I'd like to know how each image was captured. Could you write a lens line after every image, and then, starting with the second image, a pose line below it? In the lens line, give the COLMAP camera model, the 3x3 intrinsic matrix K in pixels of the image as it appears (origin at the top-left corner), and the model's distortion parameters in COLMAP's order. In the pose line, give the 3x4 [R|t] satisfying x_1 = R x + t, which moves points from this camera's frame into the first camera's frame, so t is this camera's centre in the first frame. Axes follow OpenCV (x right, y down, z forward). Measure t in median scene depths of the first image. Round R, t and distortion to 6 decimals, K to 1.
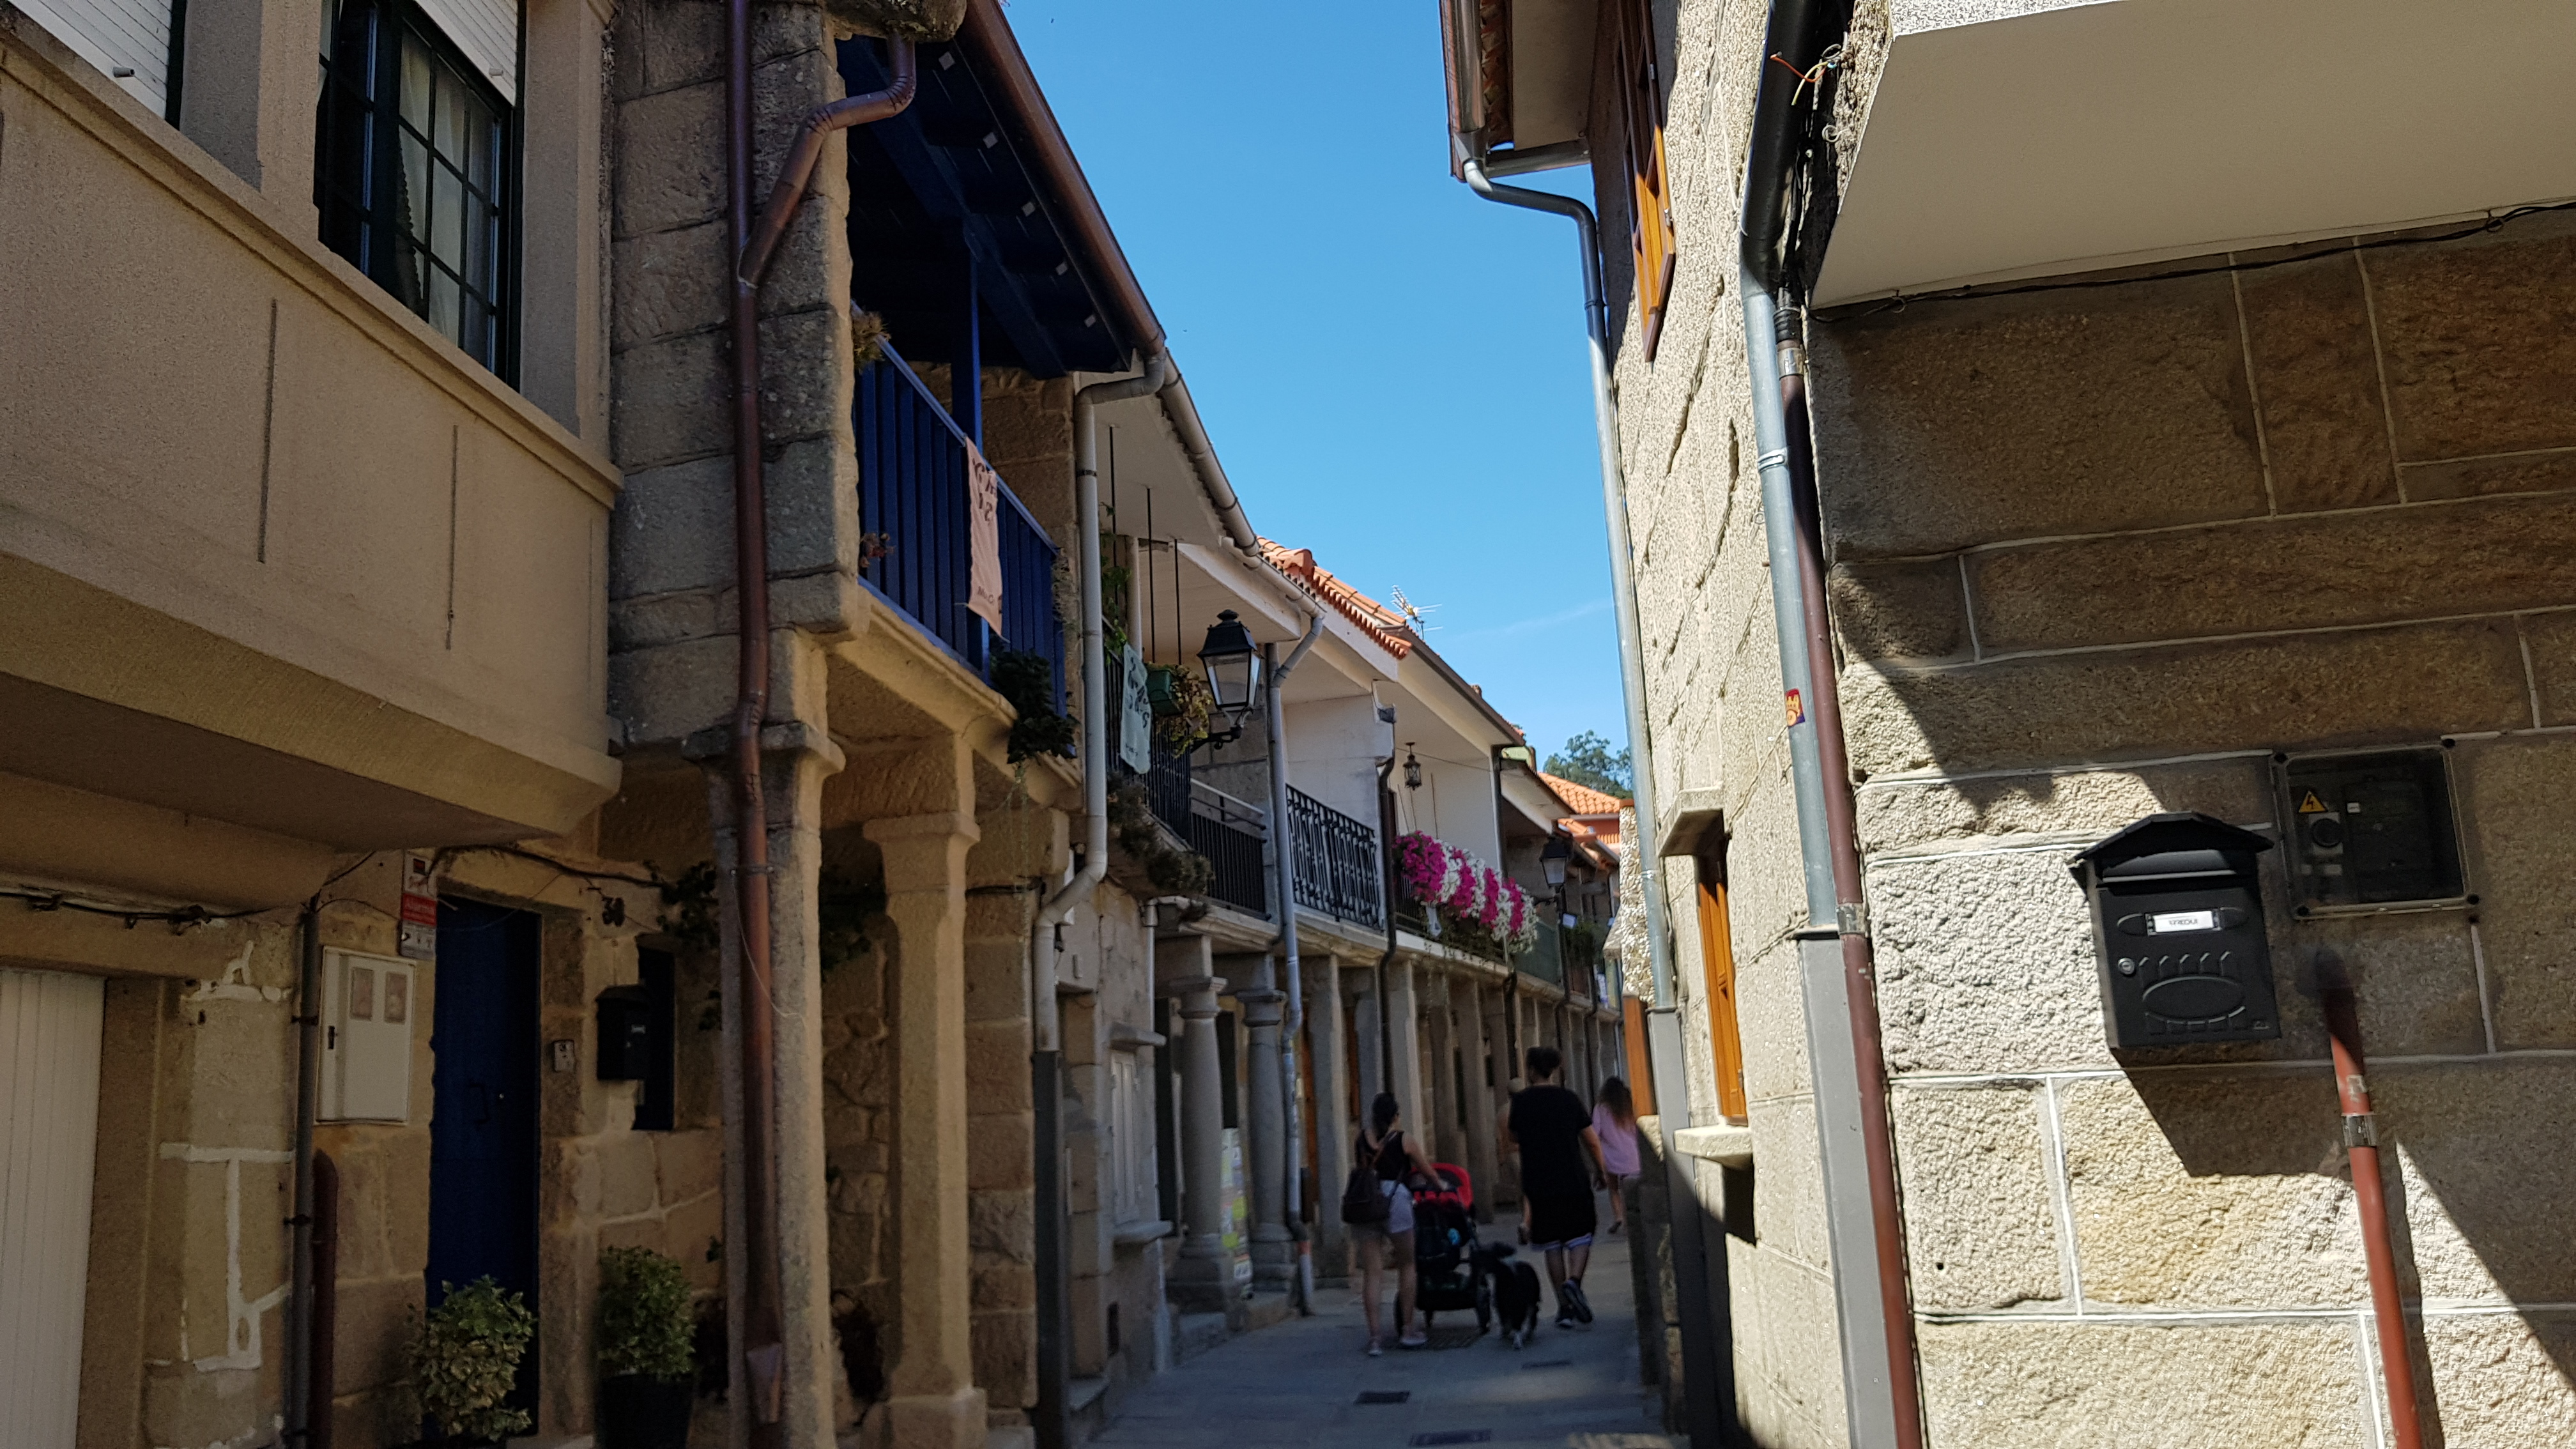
lens RADIAL K [[1996.4, 0, 1288.0], [0, 1996.4, 724.5], [0, 0, 1]] dist [0.060976, -0.001912]
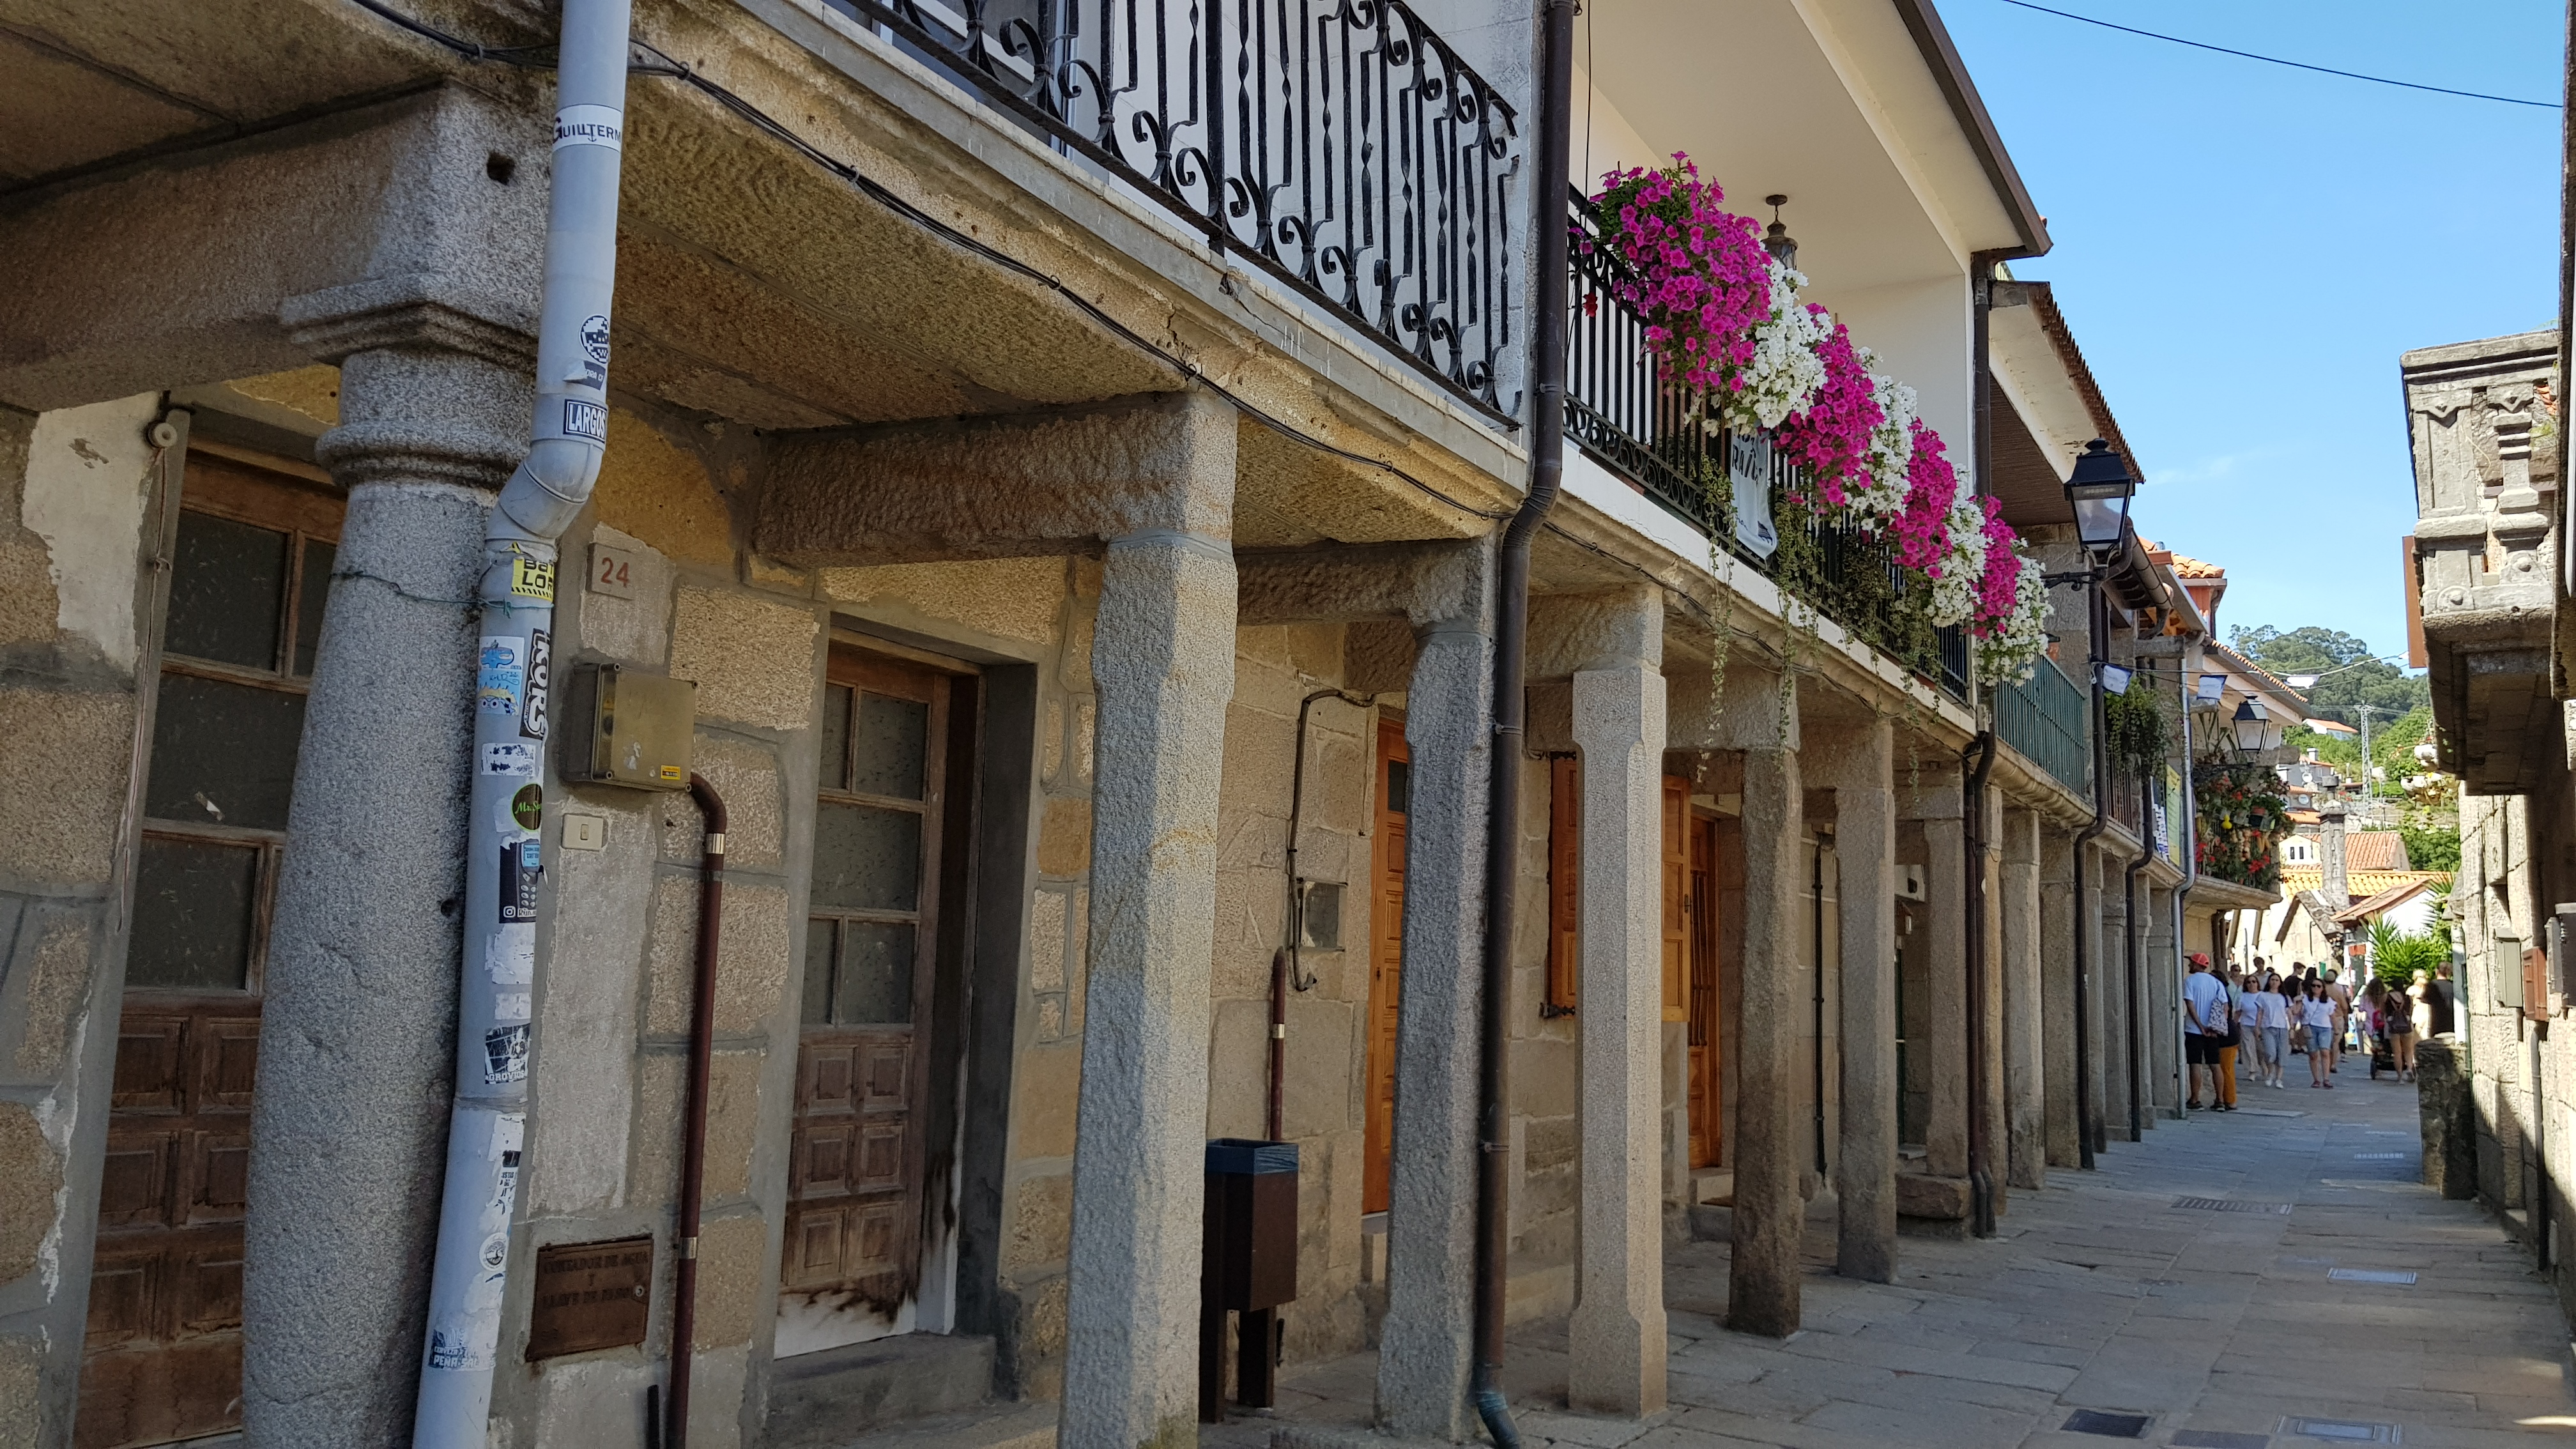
lens RADIAL K [[1964.6, 0, 1331.4], [0, 1964.6, 781.8], [0, 0, 1]] dist [0.107129, -0.212282]
pose [[0.973596, 0.049651, -0.222812, 0.087505], [-0.029386, 0.995198, 0.093365, 0.125575], [0.226378, -0.084353, 0.970380, 0.667458]]
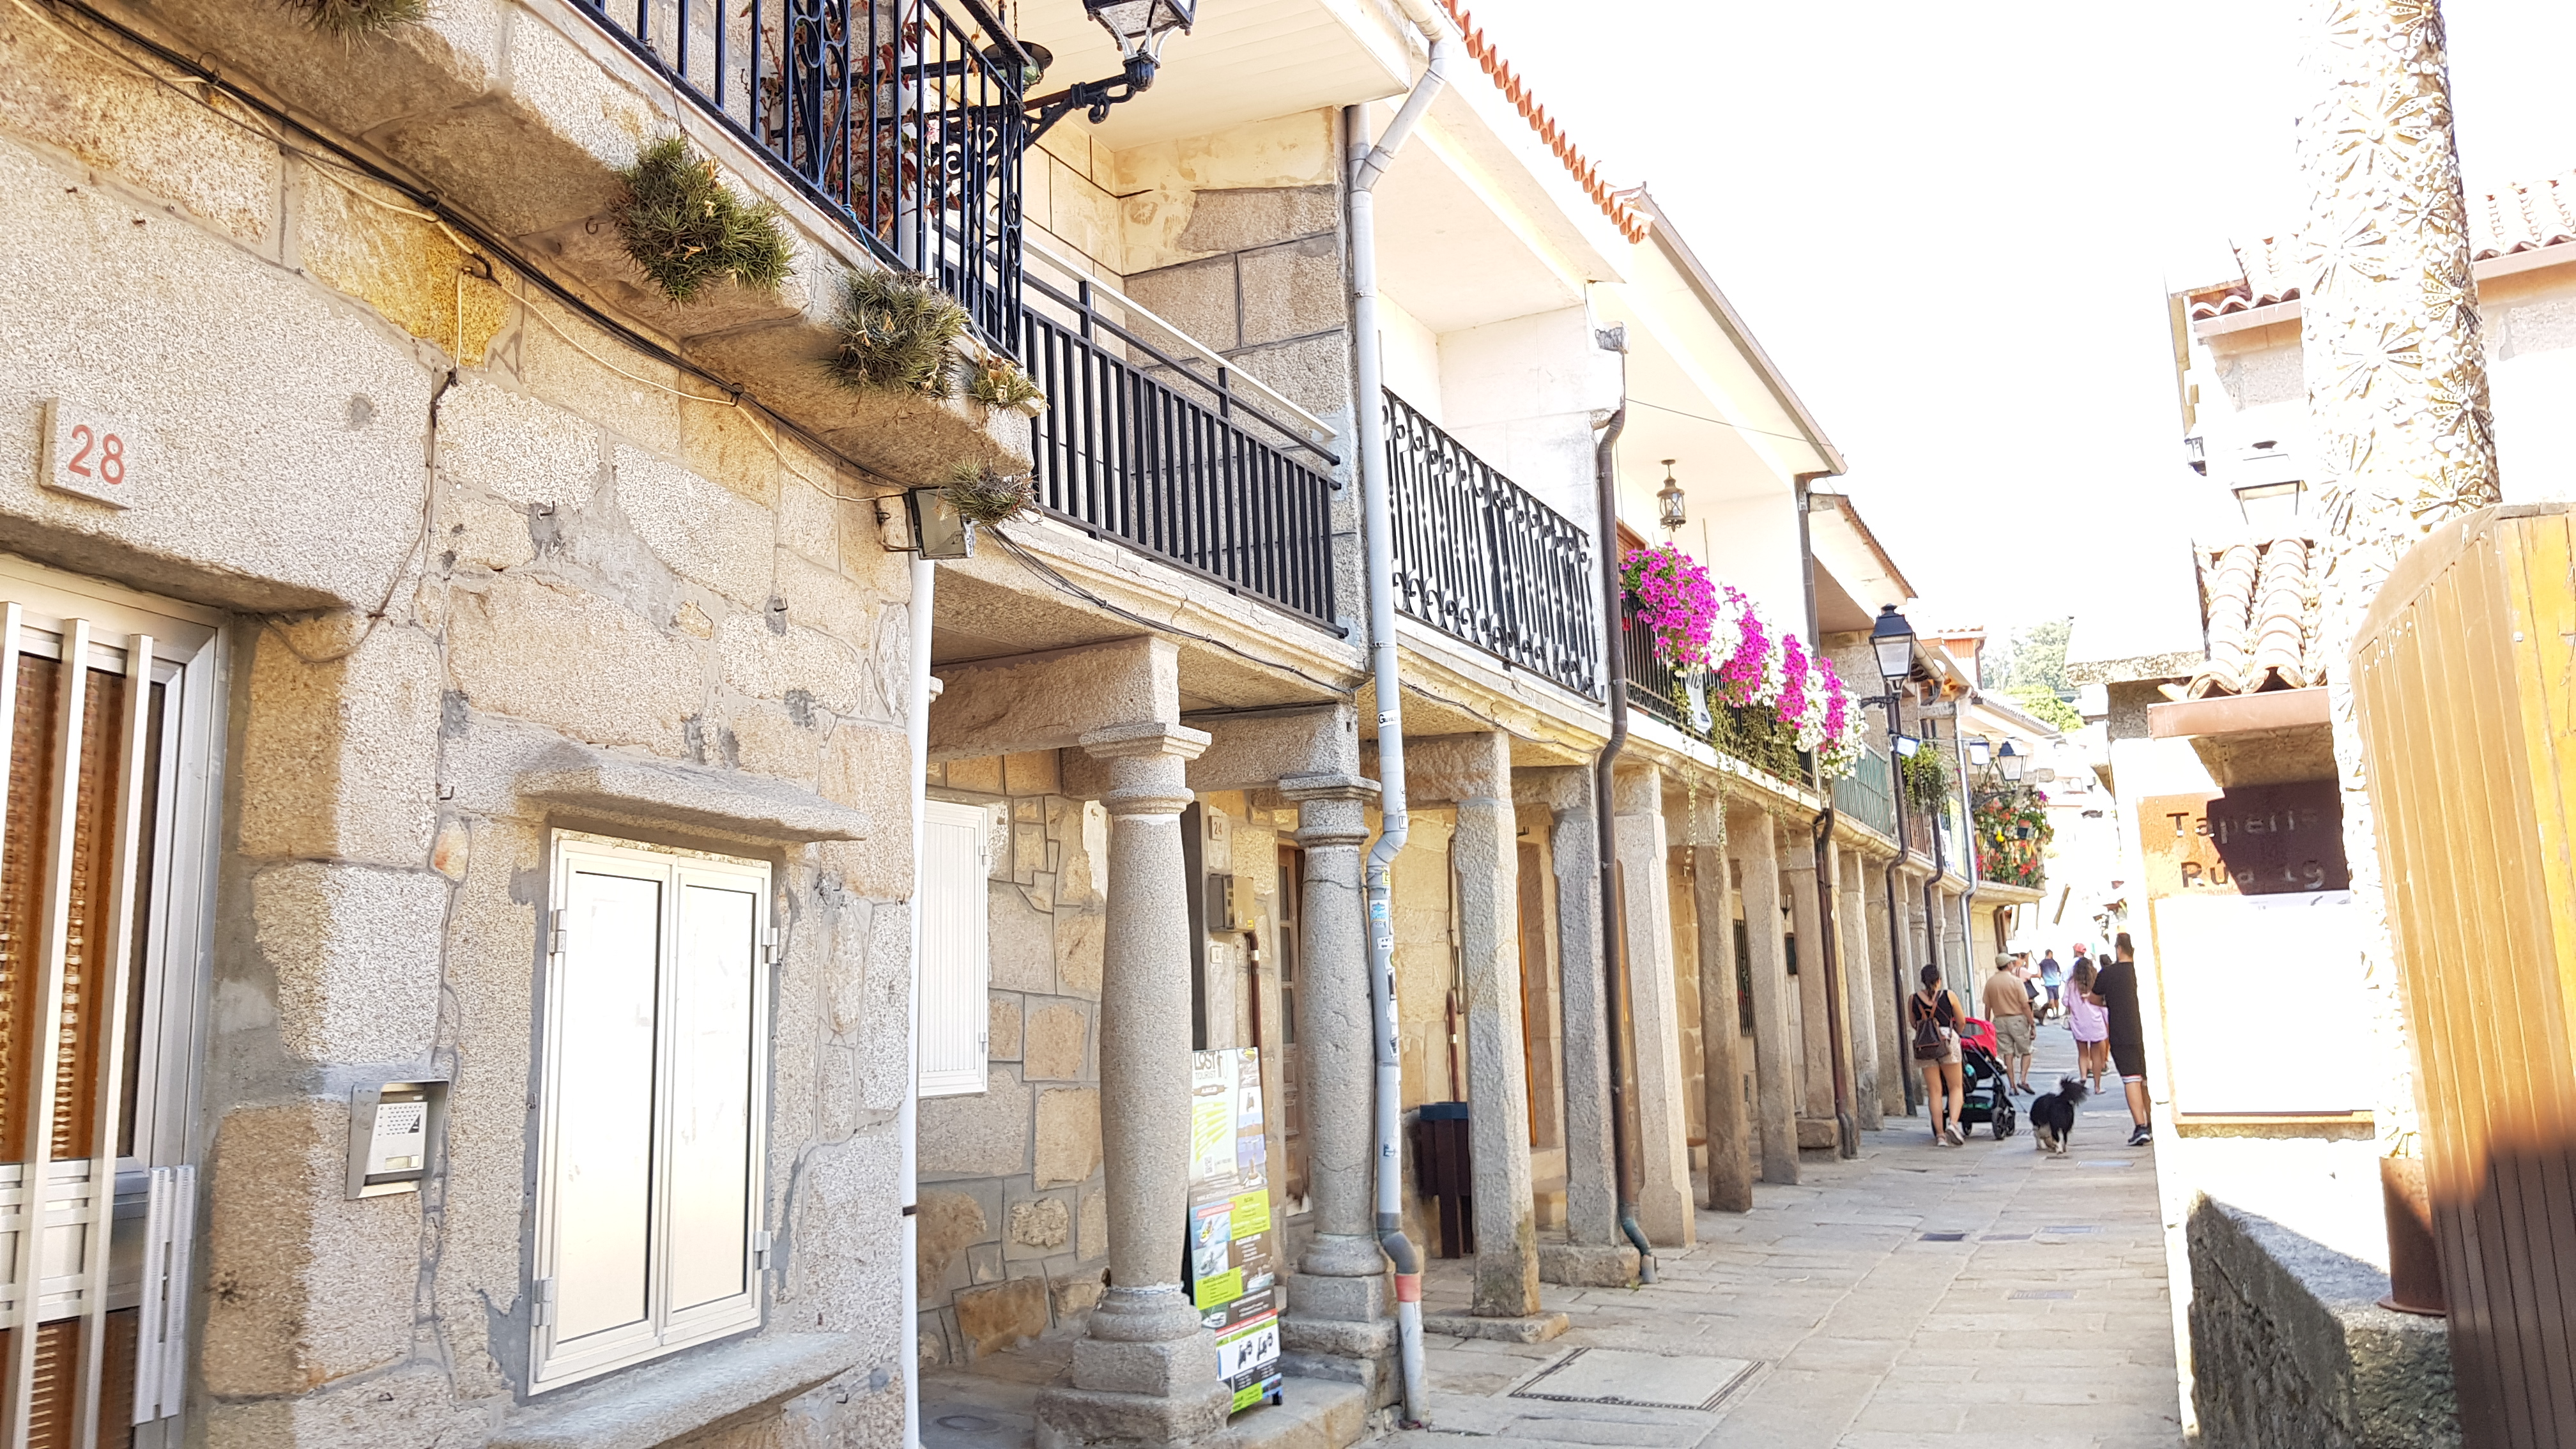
lens RADIAL K [[1996.4, 0, 1288.0], [0, 1996.4, 724.5], [0, 0, 1]] dist [0.060976, -0.001912]
pose [[0.989462, -0.007479, -0.144597, 0.039609], [0.015363, 0.998450, 0.053487, 0.073842], [0.143973, -0.055145, 0.988044, 0.397374]]
